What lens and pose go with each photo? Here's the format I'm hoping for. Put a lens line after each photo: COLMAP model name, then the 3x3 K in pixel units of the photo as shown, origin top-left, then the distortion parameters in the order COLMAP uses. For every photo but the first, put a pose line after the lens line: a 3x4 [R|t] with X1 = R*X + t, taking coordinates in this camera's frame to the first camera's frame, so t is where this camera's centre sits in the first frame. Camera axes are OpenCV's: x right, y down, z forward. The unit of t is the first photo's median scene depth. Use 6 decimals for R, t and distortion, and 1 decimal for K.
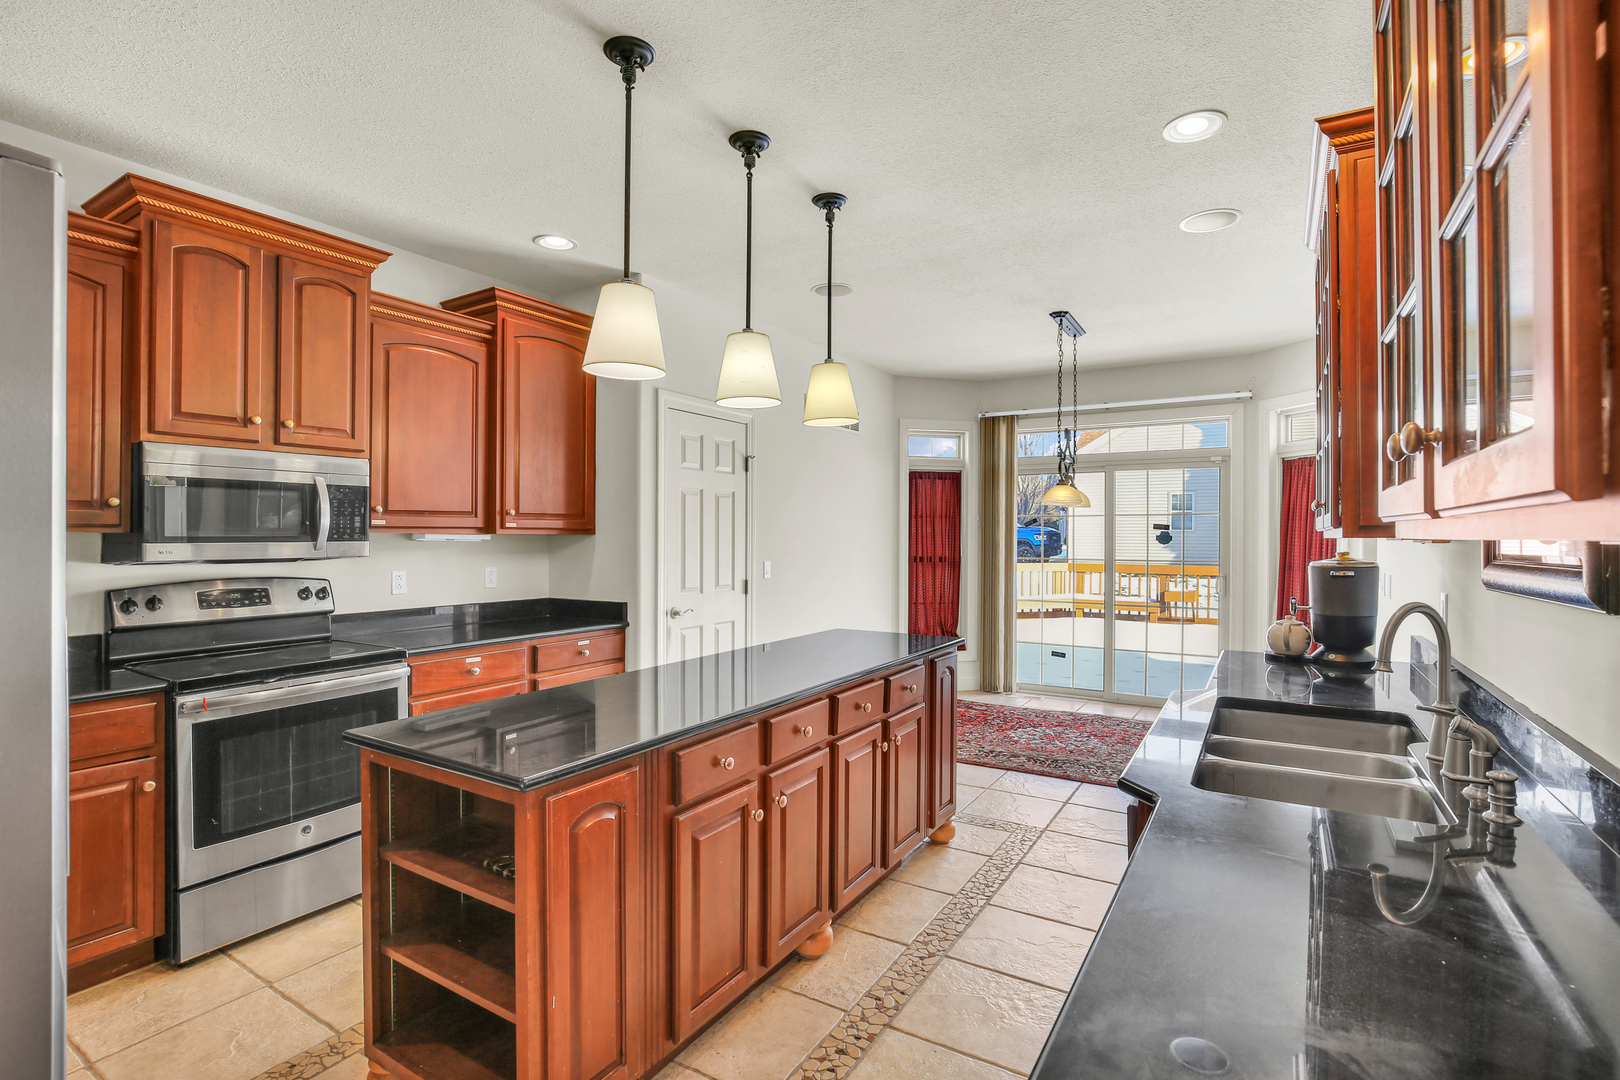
lens RADIAL K [[760.4, 0, 806.3], [0, 760.4, 530.5], [0, 0, 1]] dist [-0.011403, 0.000785]
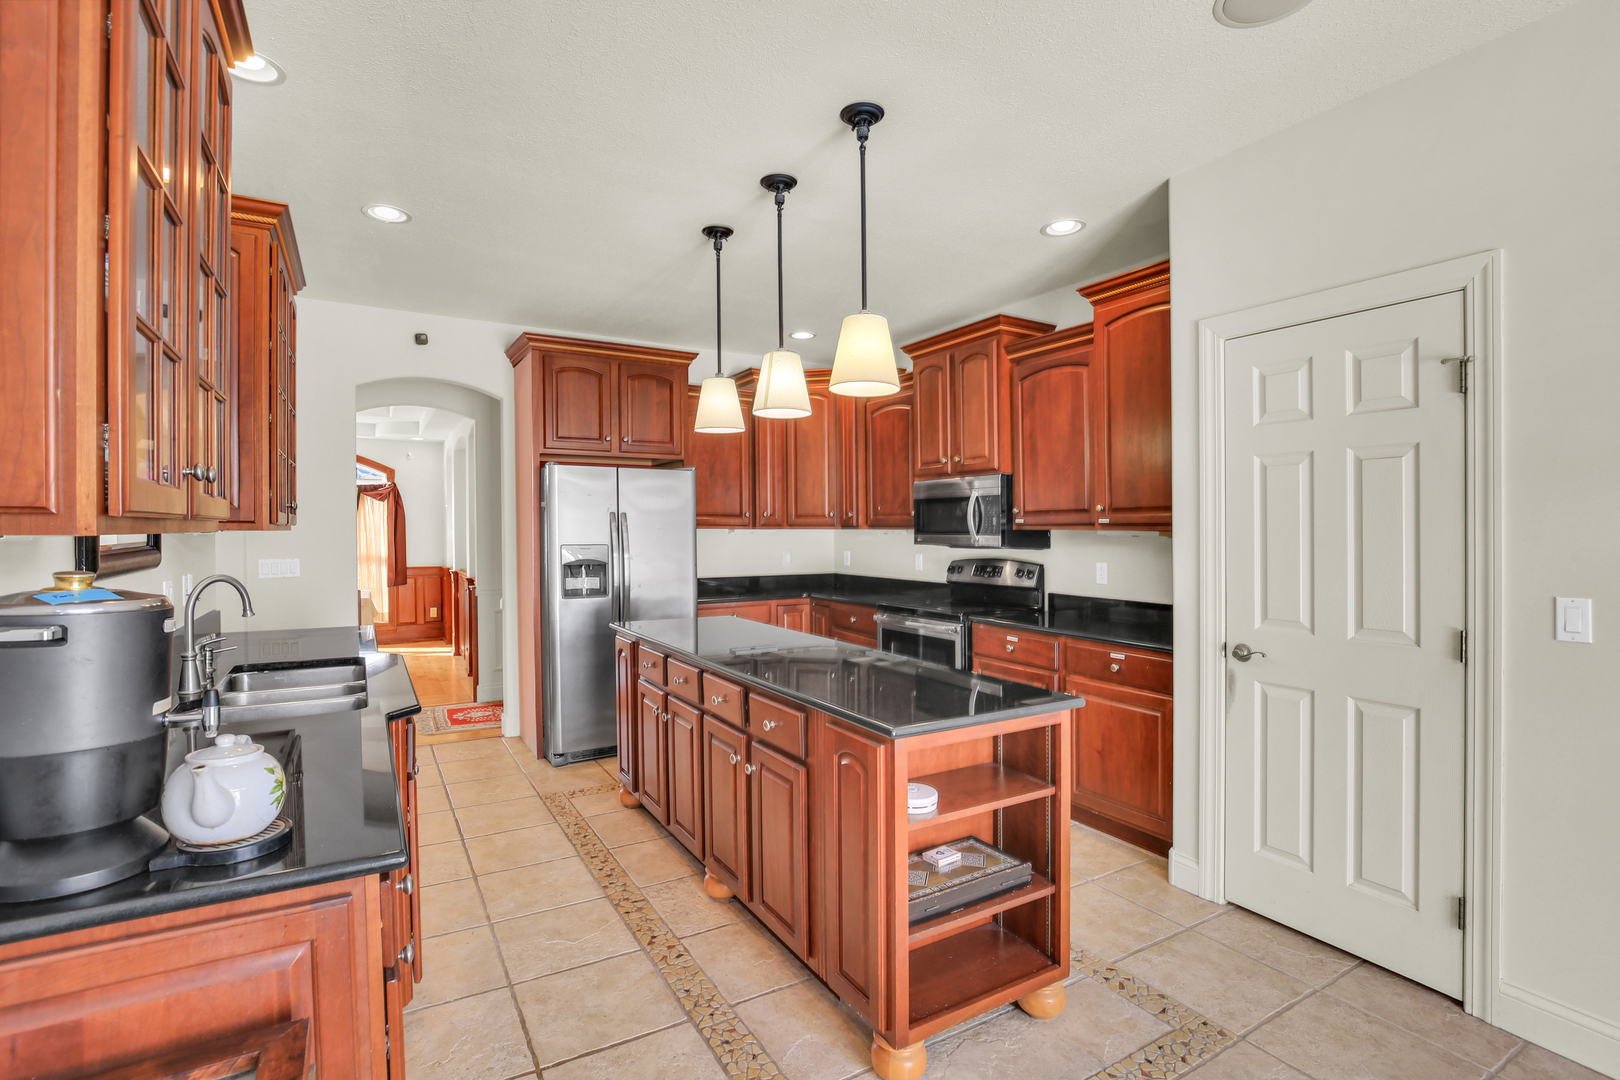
lens RADIAL K [[760.4, 0, 811.8], [0, 760.4, 541.9], [0, 0, 1]] dist [-0.011403, 0.000785]
pose [[-0.457501, 0.015644, -0.889072, 0.742364], [0.006737, 0.999878, 0.014127, 0.003396], [0.889184, 0.000474, -0.457550, 1.273346]]
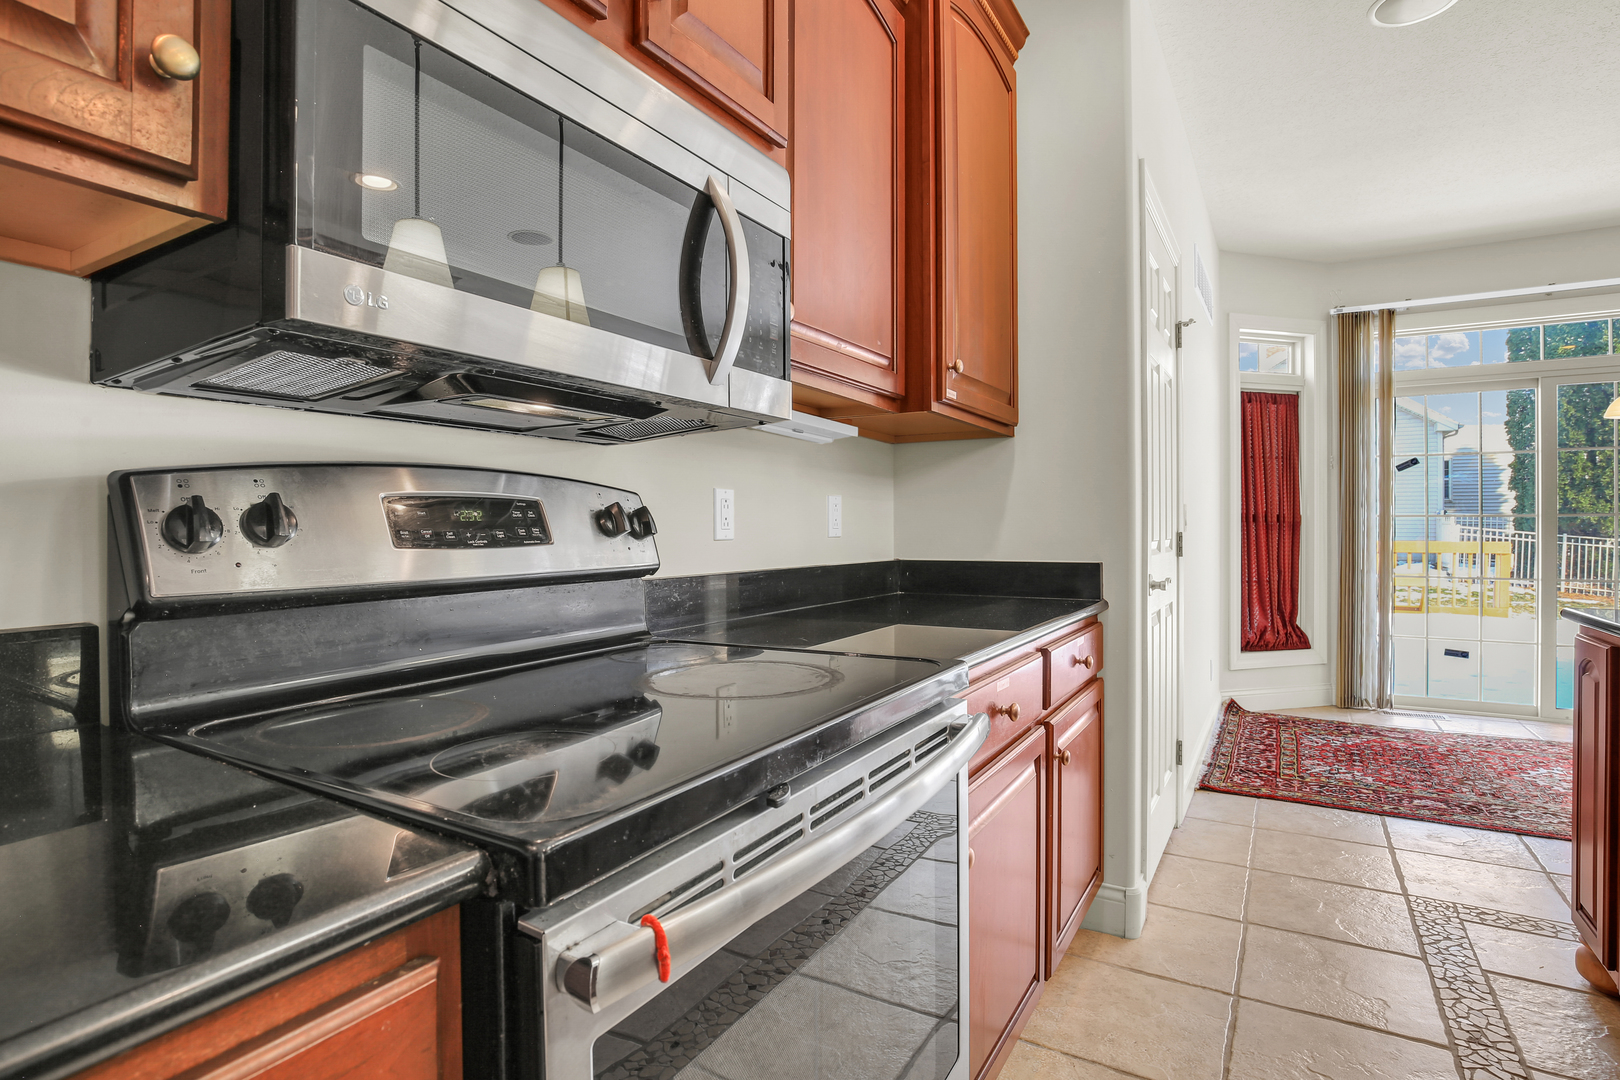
lens RADIAL K [[804.1, 0, 815.2], [0, 804.1, 529.2], [0, 0, 1]] dist [0.002077, 0.000473]
pose [[0.999538, -0.002632, 0.030275, -0.562302], [0.002336, 0.999949, 0.009814, 0.082836], [-0.030299, -0.009739, 0.999493, 0.573564]]
